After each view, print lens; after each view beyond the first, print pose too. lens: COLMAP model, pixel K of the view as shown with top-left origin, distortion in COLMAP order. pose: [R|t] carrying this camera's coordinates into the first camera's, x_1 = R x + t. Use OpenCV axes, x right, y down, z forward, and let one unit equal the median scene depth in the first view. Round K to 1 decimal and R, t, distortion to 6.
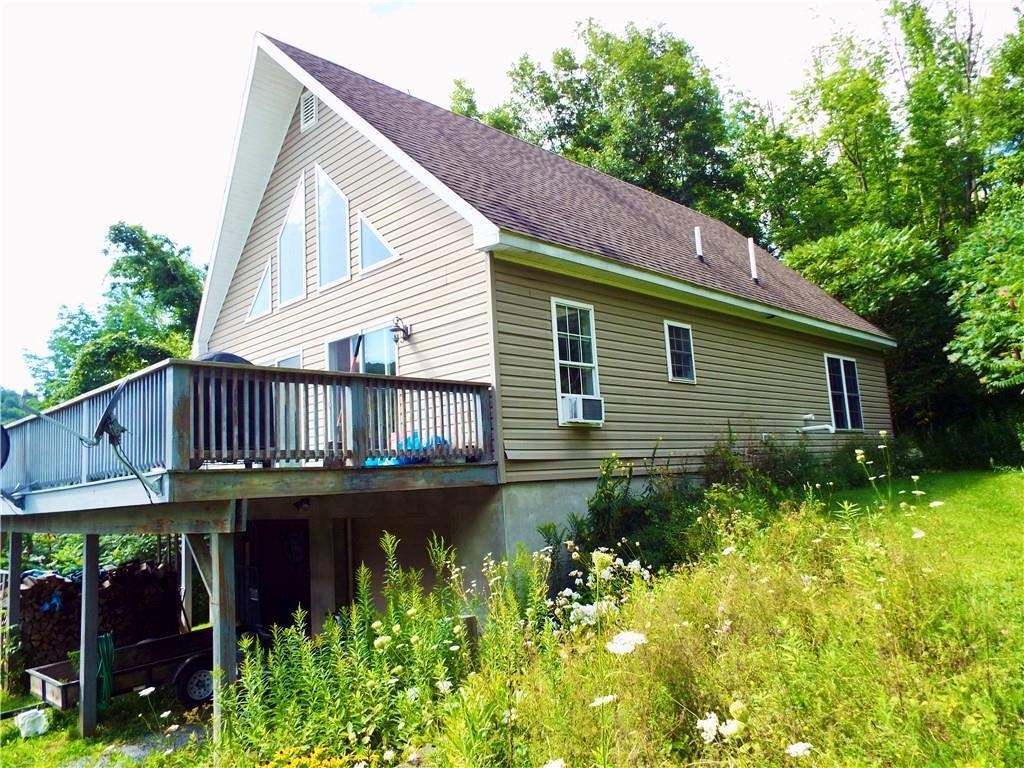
lens RADIAL K [[748.0, 0, 519.3], [0, 748.0, 383.8], [0, 0, 1]] dist [-0.021031, 0.024901]
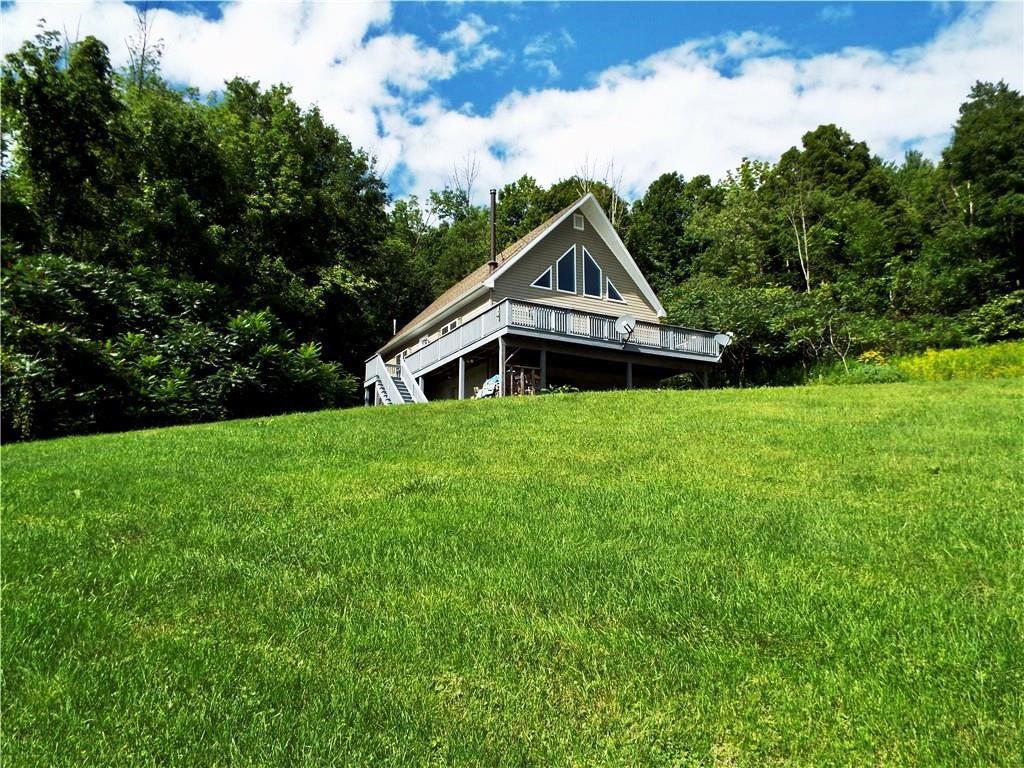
lens RADIAL K [[704.2, 0, 510.8], [0, 704.2, 341.0], [0, 0, 1]] dist [-0.006709, -0.001908]
pose [[0.307327, 0.295838, 0.904450, -1.640478], [-0.154200, 0.953369, -0.259442, 0.455937], [-0.939027, -0.059733, 0.338615, 0.270365]]
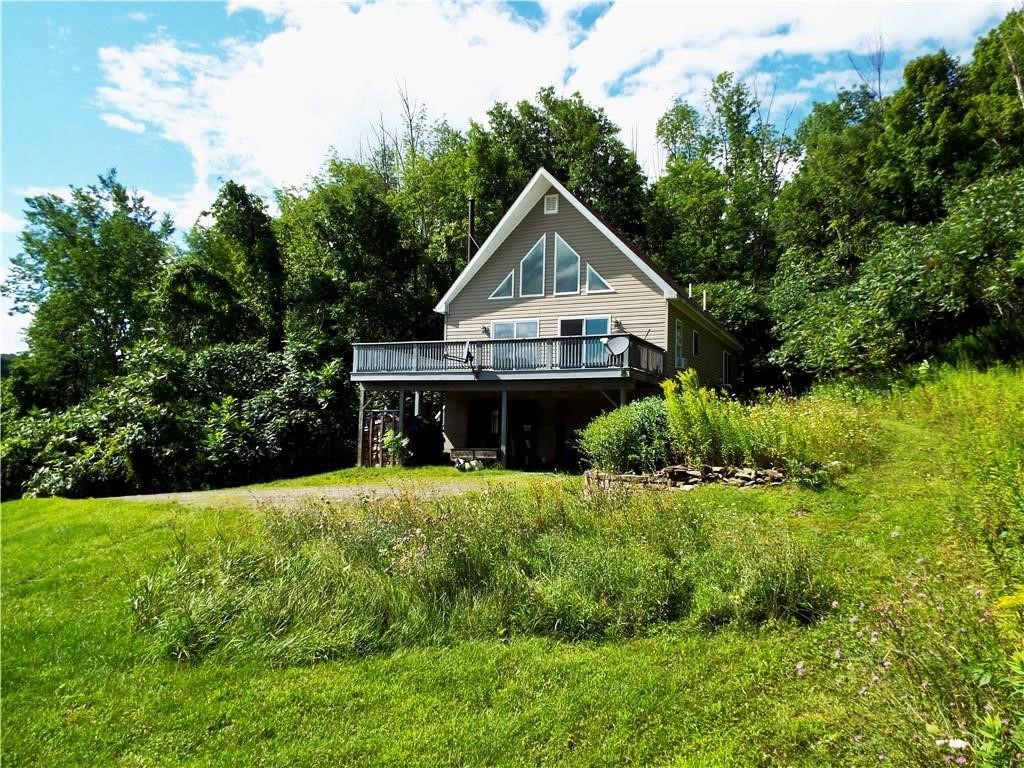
lens RADIAL K [[748.0, 0, 519.3], [0, 748.0, 383.8], [0, 0, 1]] dist [-0.021031, 0.024901]
pose [[0.940366, 0.109980, 0.321896, -0.678679], [-0.126748, 0.991433, 0.031538, 0.050107], [-0.315670, -0.070457, 0.946250, -0.673052]]
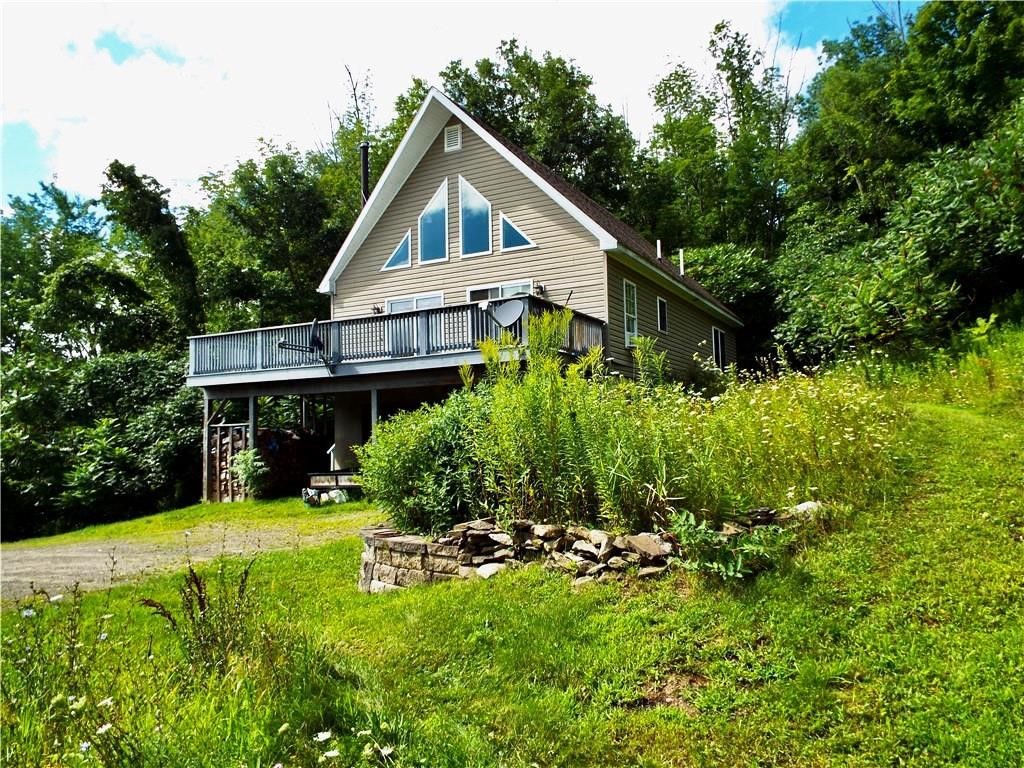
lens RADIAL K [[745.5, 0, 518.2], [0, 745.5, 383.9], [0, 0, 1]] dist [-0.016192, 0.007943]
pose [[0.959343, 0.062617, 0.275209, -0.378518], [-0.074229, 0.996729, 0.031973, 0.056169], [-0.272307, -0.051102, 0.960852, -0.380728]]
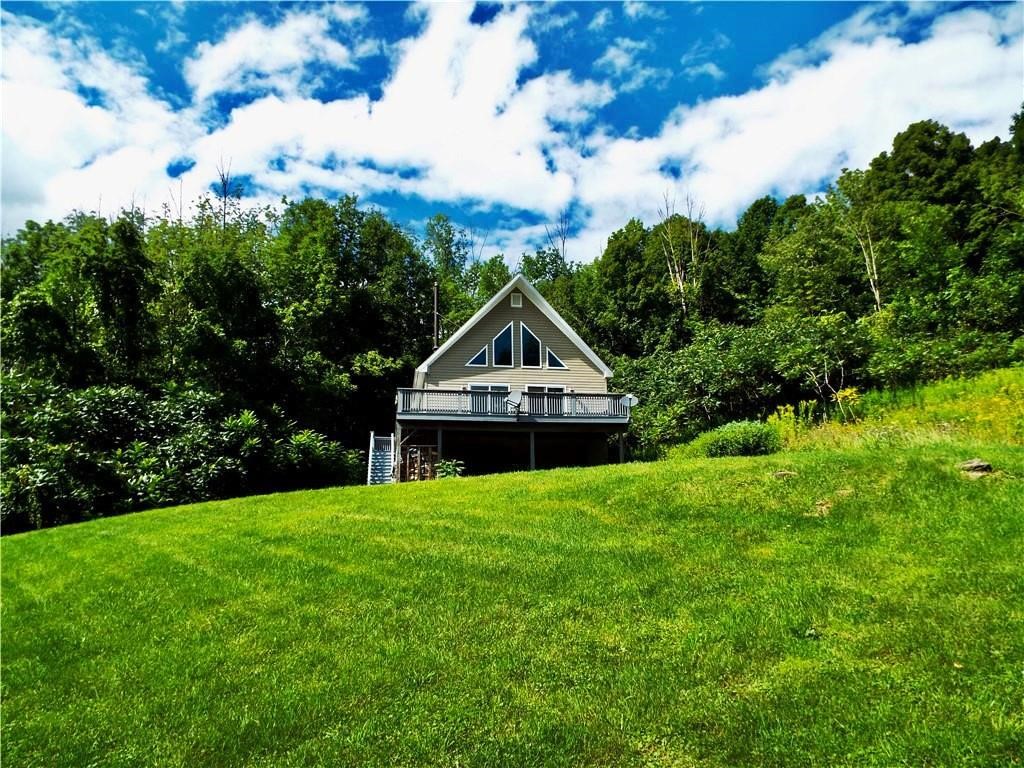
lens RADIAL K [[748.0, 0, 519.3], [0, 748.0, 383.8], [0, 0, 1]] dist [-0.021031, 0.024901]
pose [[0.584821, 0.243084, 0.773883, -1.619500], [-0.130899, 0.969819, -0.205710, 0.344582], [-0.800531, 0.019003, 0.598990, -0.454414]]
